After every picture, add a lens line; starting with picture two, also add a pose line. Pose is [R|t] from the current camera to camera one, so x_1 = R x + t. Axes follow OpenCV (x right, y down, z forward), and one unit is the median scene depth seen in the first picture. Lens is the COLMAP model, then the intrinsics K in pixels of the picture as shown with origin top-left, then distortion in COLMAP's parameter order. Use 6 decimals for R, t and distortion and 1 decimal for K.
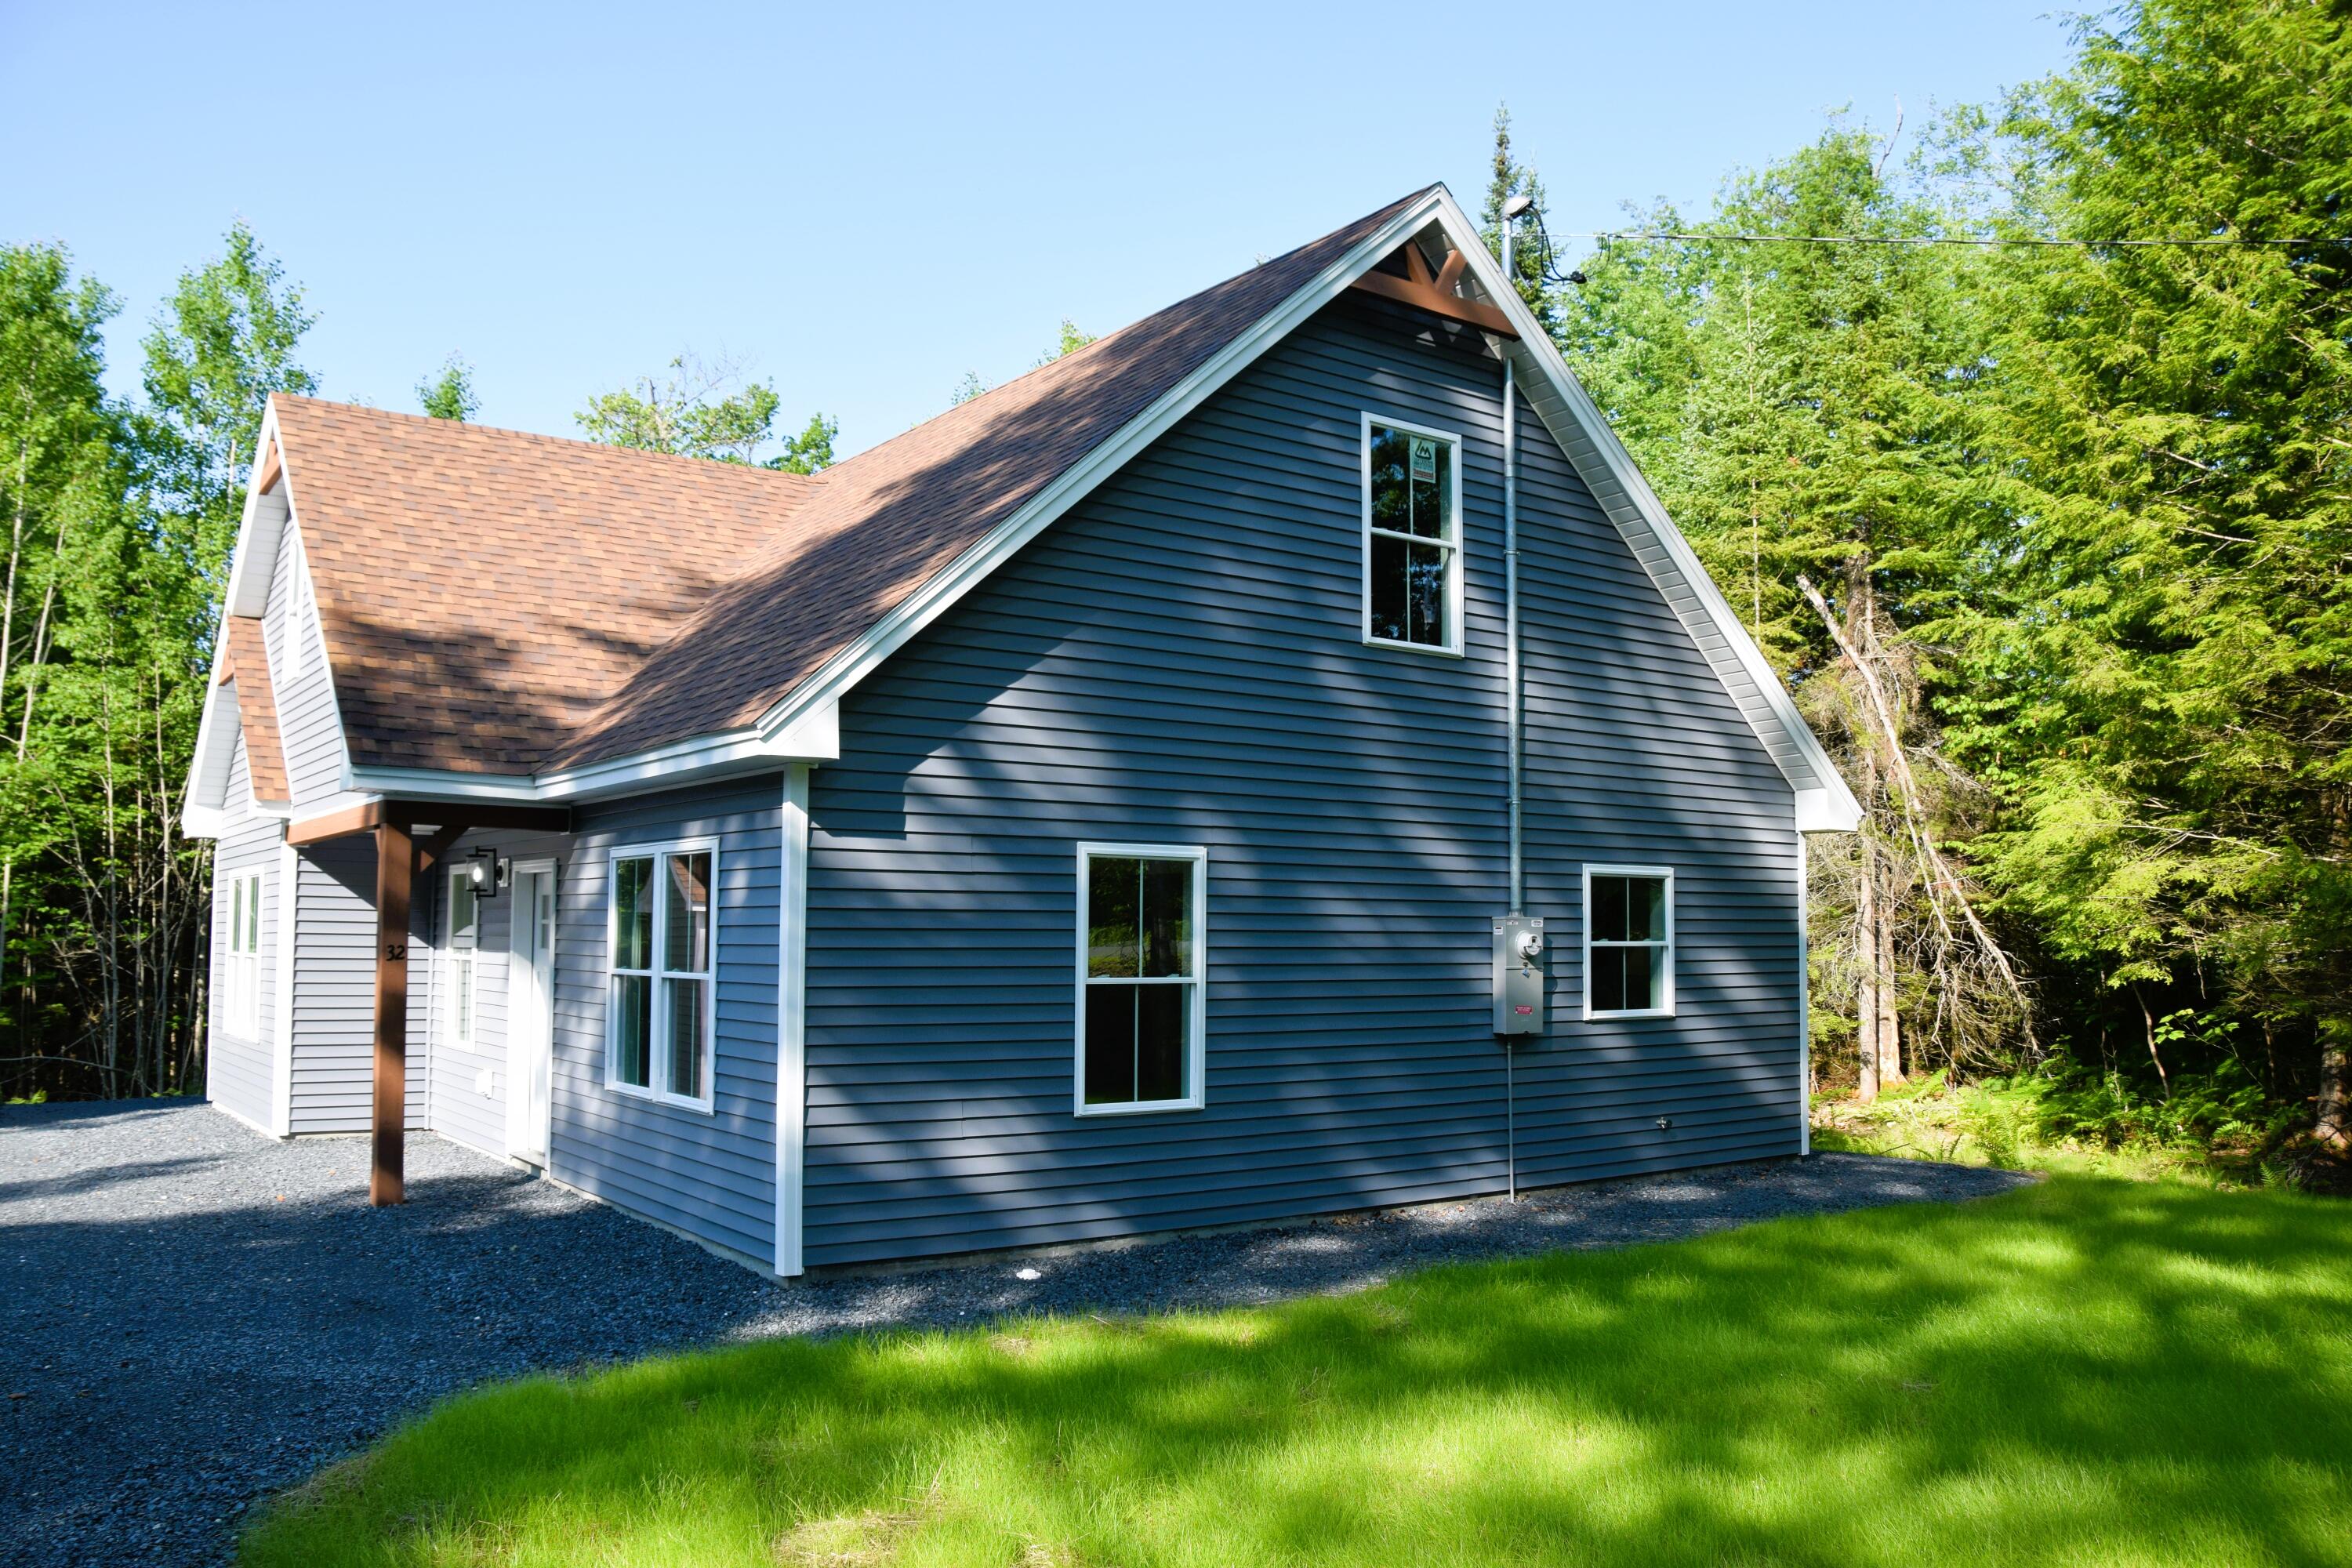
lens RADIAL K [[1807.2, 0, 1166.8], [0, 1807.2, 779.6], [0, 0, 1]] dist [-0.118482, 0.033511]
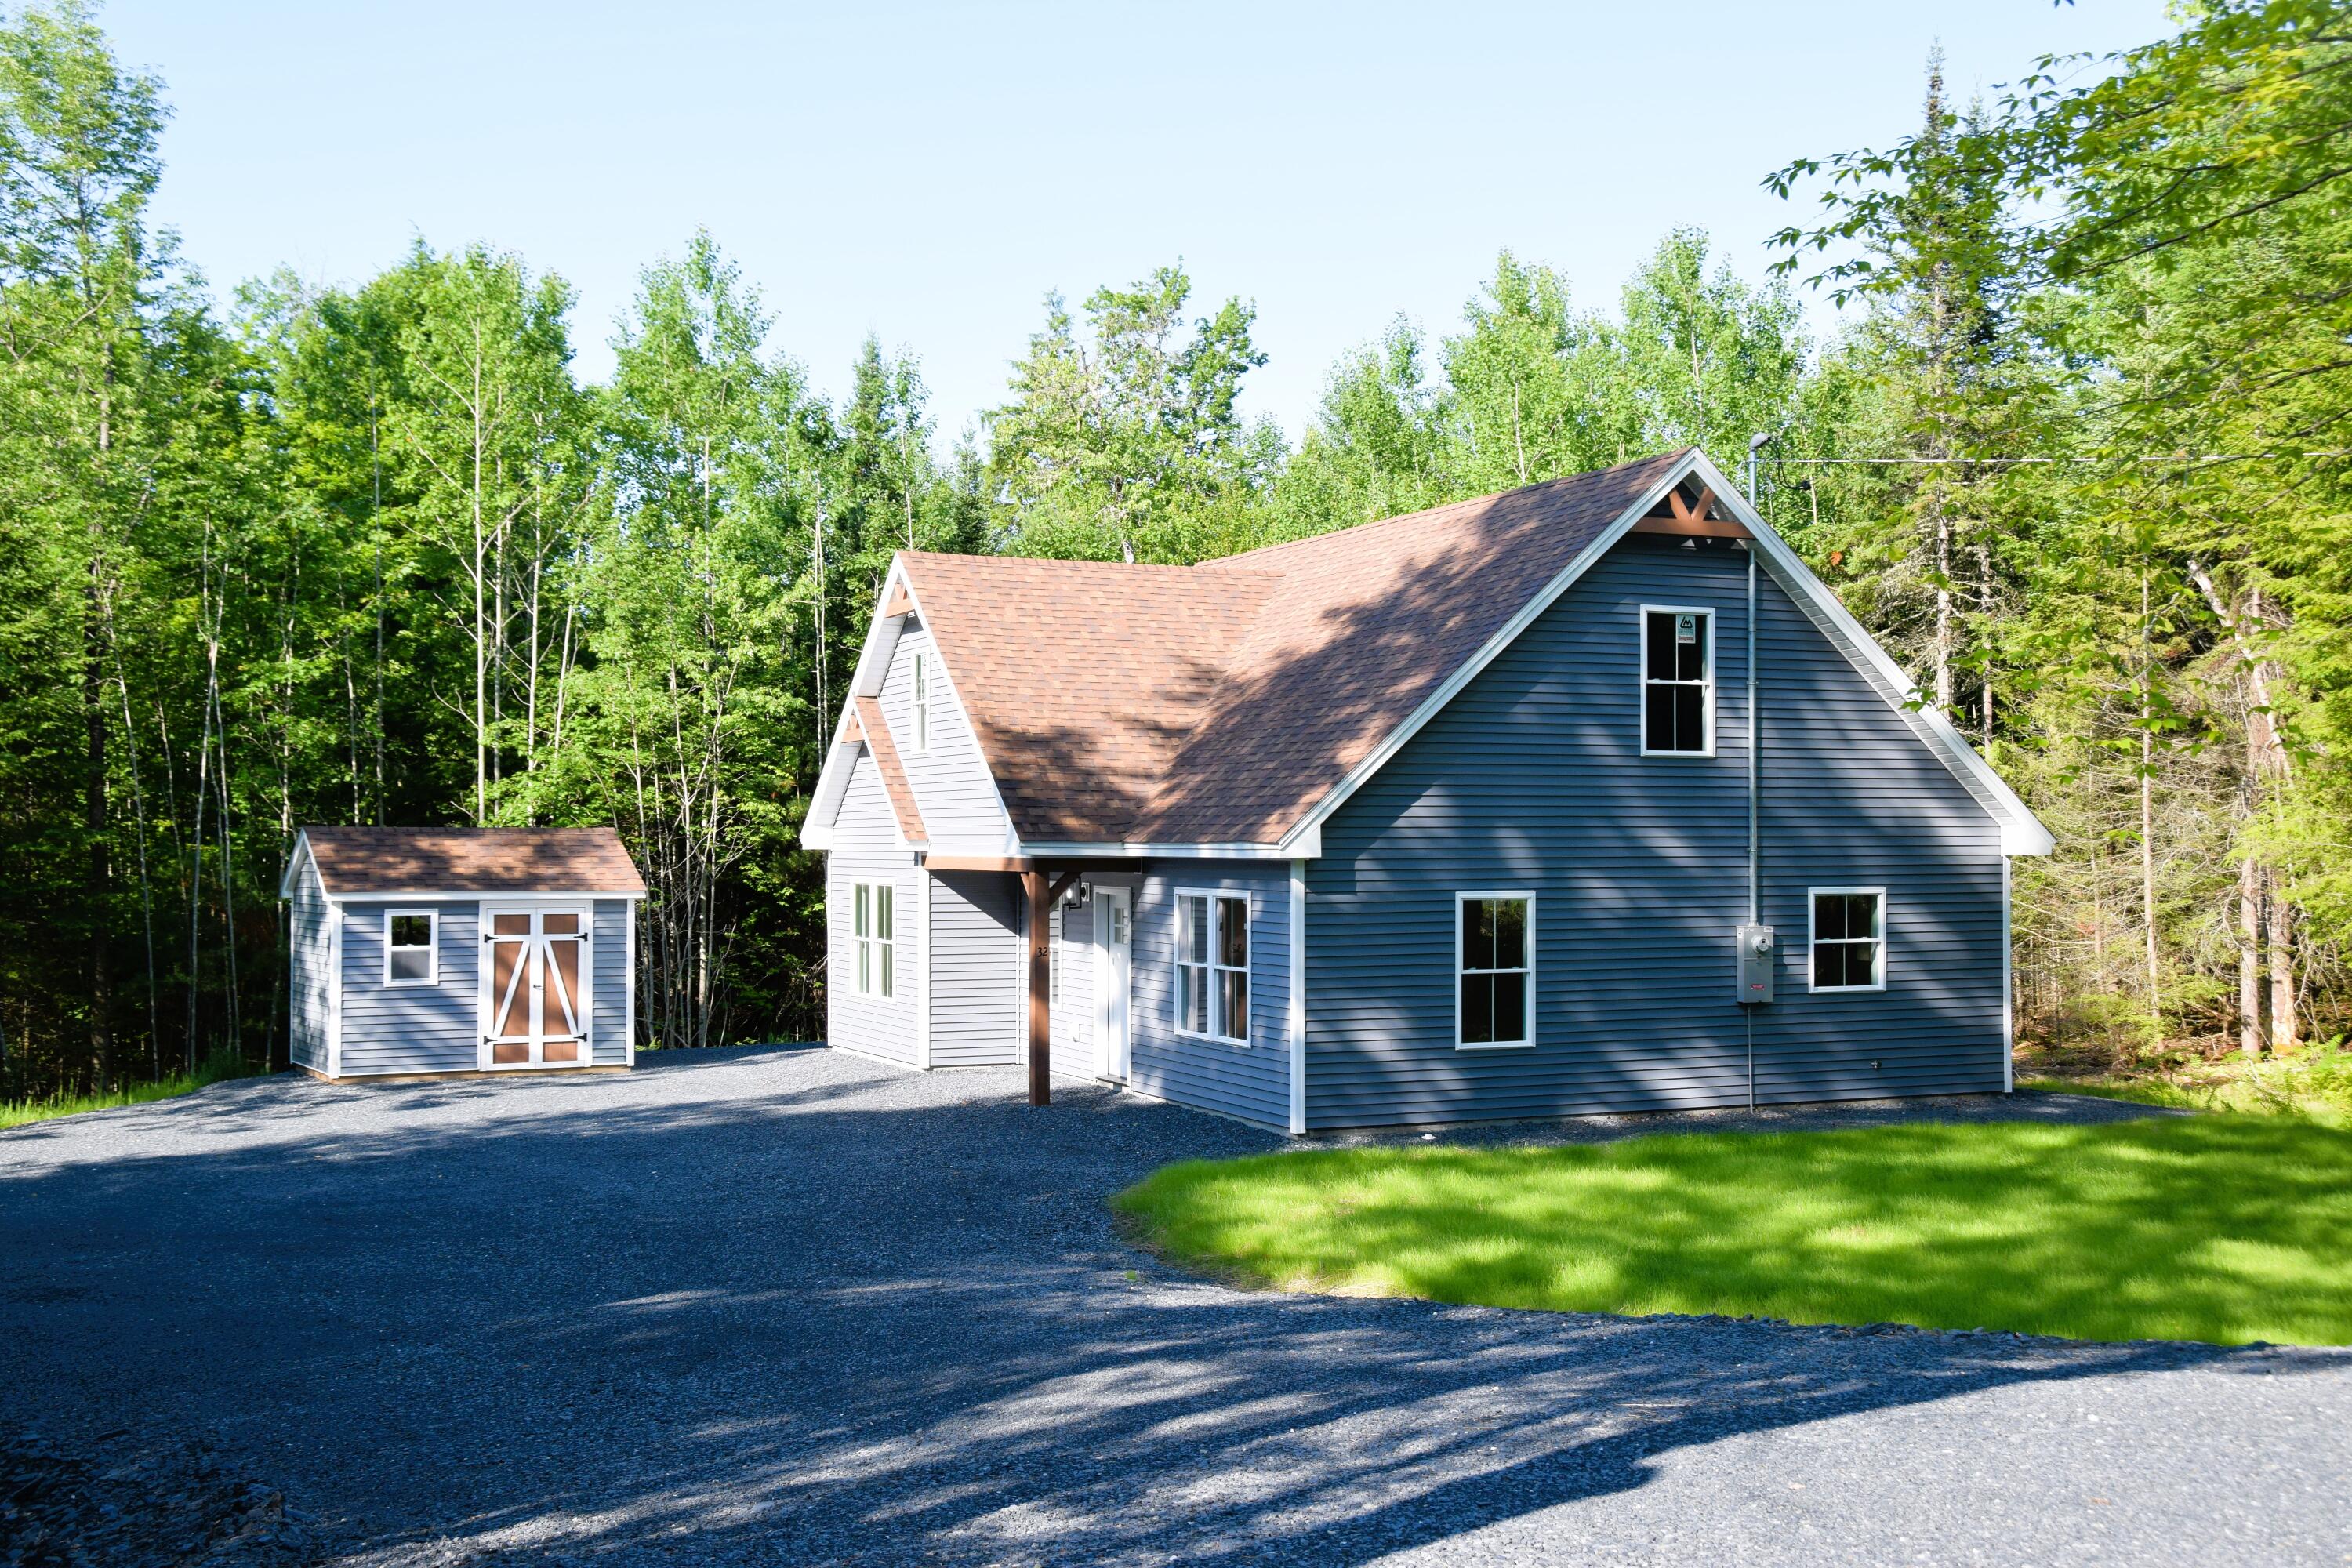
lens RADIAL K [[2477.0, 0, 1175.9], [0, 2477.0, 777.7], [0, 0, 1]] dist [-0.054230, 0.000000]
pose [[0.978504, -0.009786, -0.205996, 0.146071], [0.022663, 0.997927, 0.060241, -0.183448], [0.204979, -0.063615, 0.976697, -1.118432]]
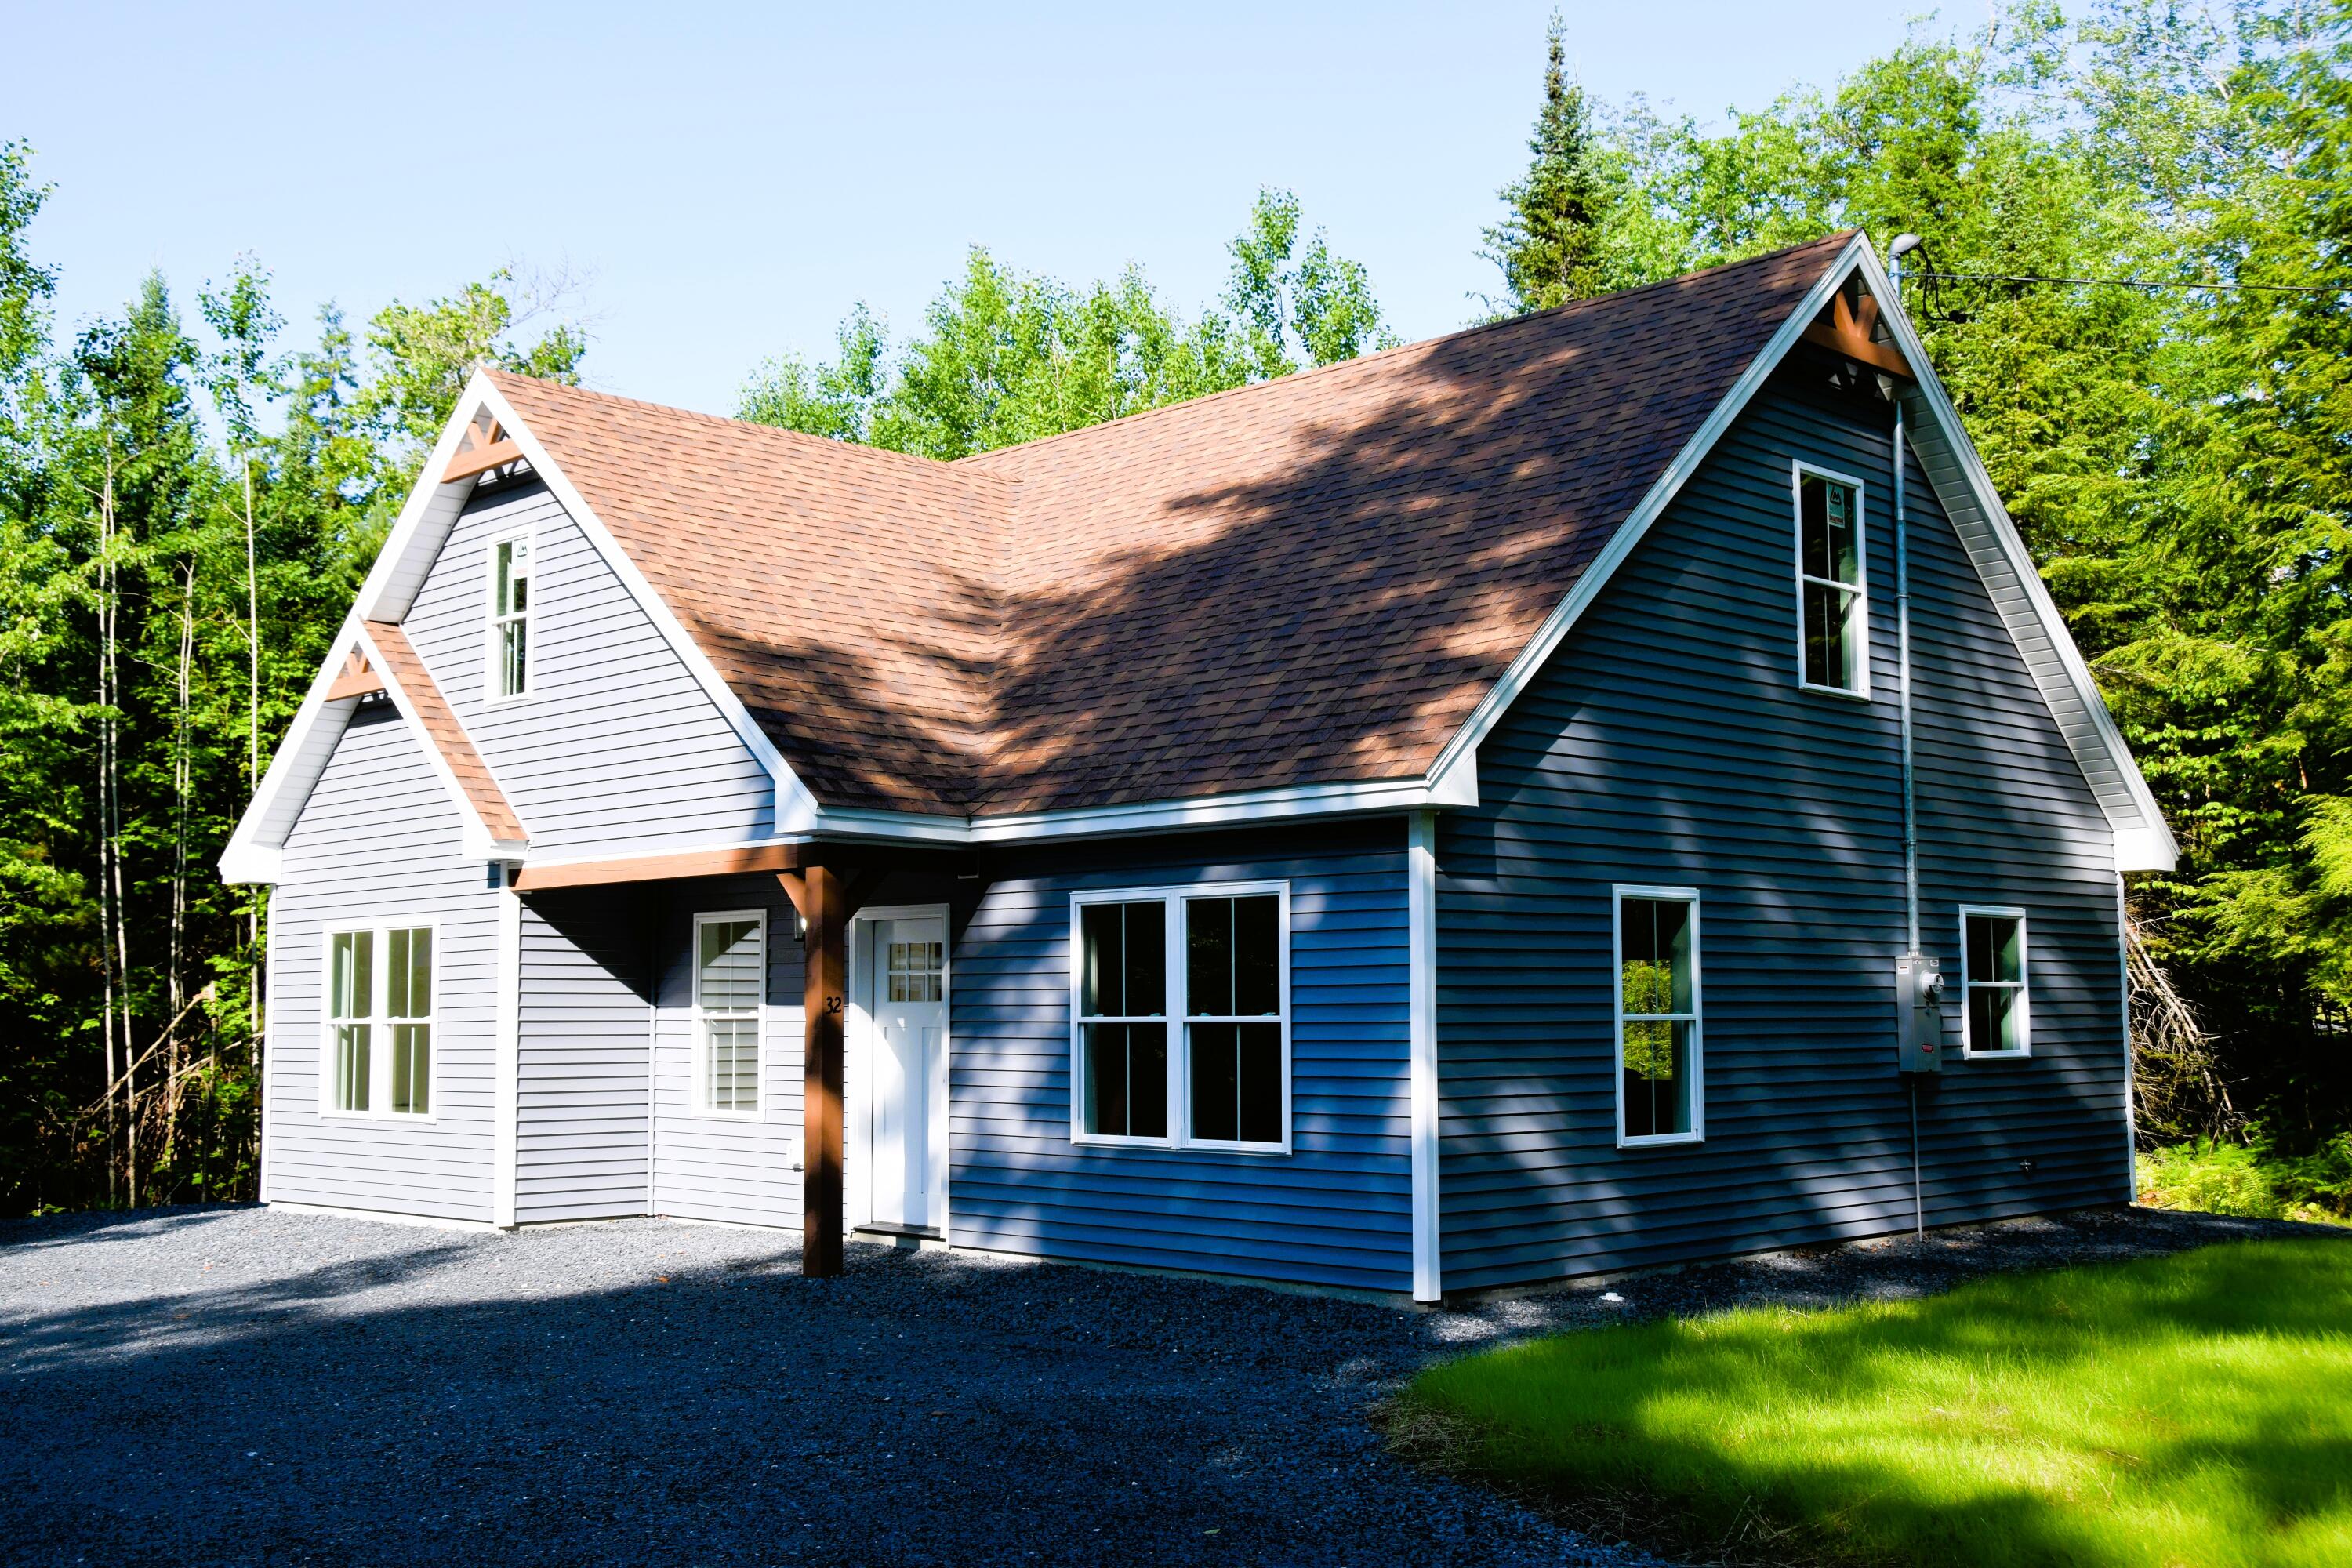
lens RADIAL K [[2406.9, 0, 1172.9], [0, 2406.9, 778.9], [0, 0, 1]] dist [0.004918, 0.000000]
pose [[0.988880, 0.003915, 0.148663, -0.416991], [-0.002725, 0.999963, -0.008205, -0.011620], [-0.148689, 0.007709, 0.988854, -0.275637]]
